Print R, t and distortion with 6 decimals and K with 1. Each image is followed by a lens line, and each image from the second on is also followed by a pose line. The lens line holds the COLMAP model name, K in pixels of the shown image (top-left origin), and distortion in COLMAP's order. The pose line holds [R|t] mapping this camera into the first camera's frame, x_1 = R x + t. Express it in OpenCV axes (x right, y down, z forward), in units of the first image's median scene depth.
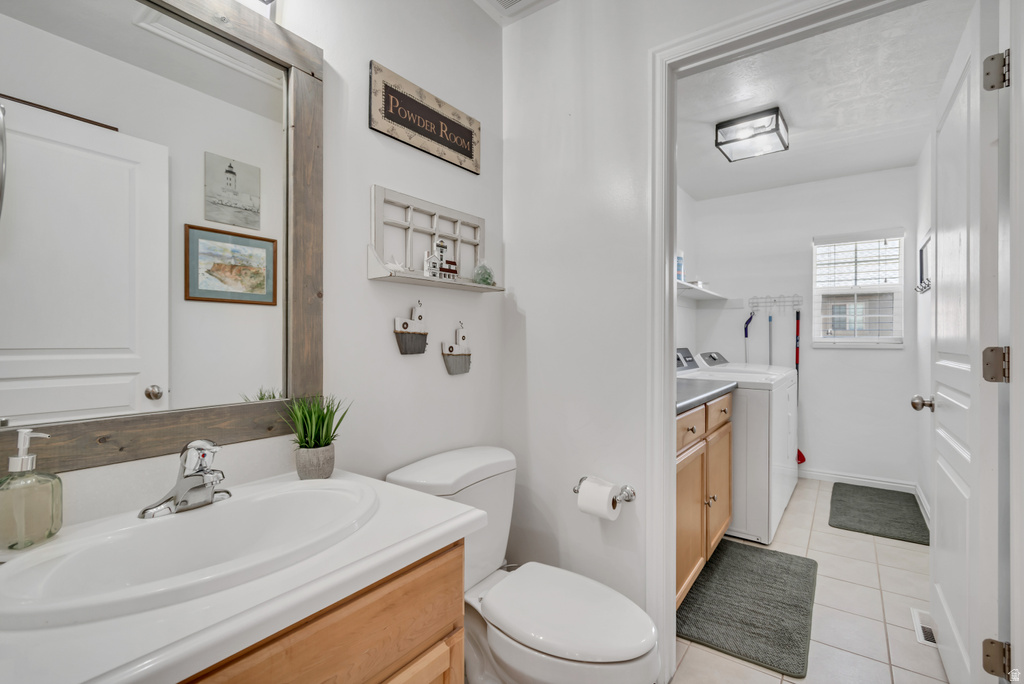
lens RADIAL K [[459.7, 0, 517.3], [0, 459.7, 339.0], [0, 0, 1]] dist [0.007558, -0.003231]
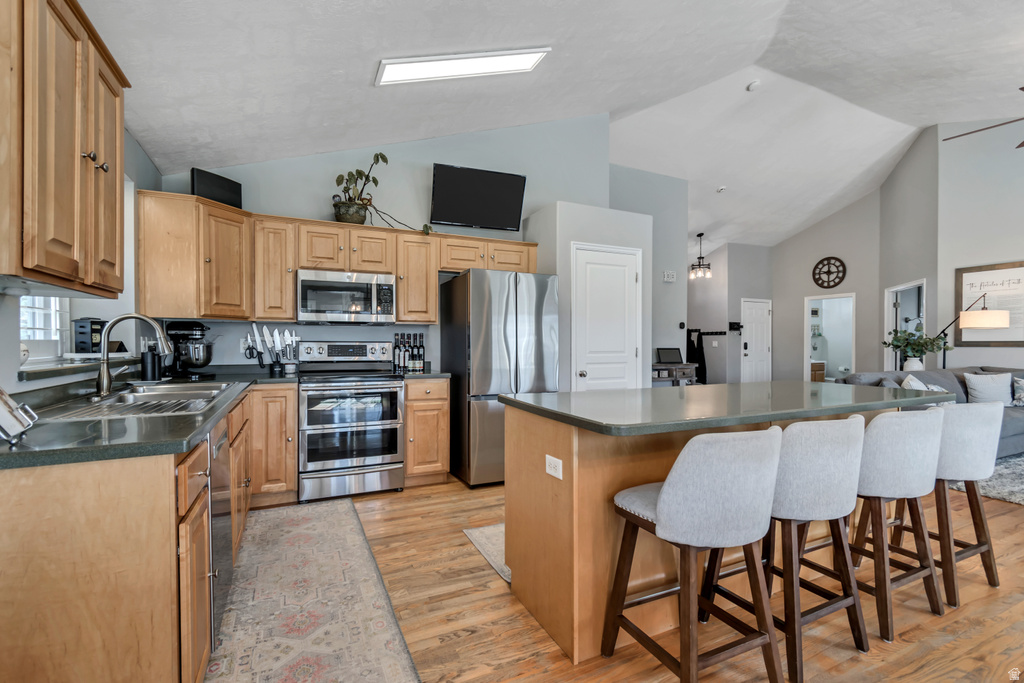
lens RADIAL K [[459.7, 0, 515.2], [0, 459.7, 348.8], [0, 0, 1]] dist [0.007558, -0.003231]
pose [[0.875485, 0.001631, -0.483243, -0.267182], [0.005464, 0.999897, 0.013274, -0.019866], [0.483215, -0.014262, 0.875385, -2.564266]]
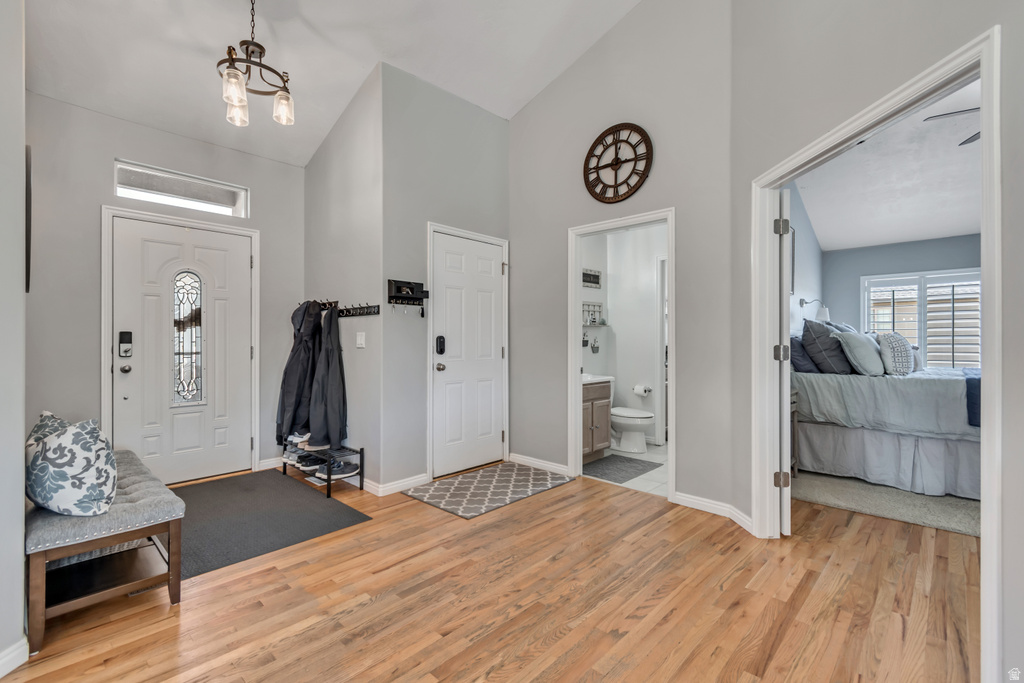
lens RADIAL K [[459.7, 0, 516.3], [0, 459.7, 341.5], [0, 0, 1]] dist [0.007558, -0.003231]
pose [[0.992269, -0.004257, -0.124029, -0.110621], [0.004451, 0.999989, 0.001289, -0.004206], [0.124022, -0.001831, 0.992278, -0.889029]]
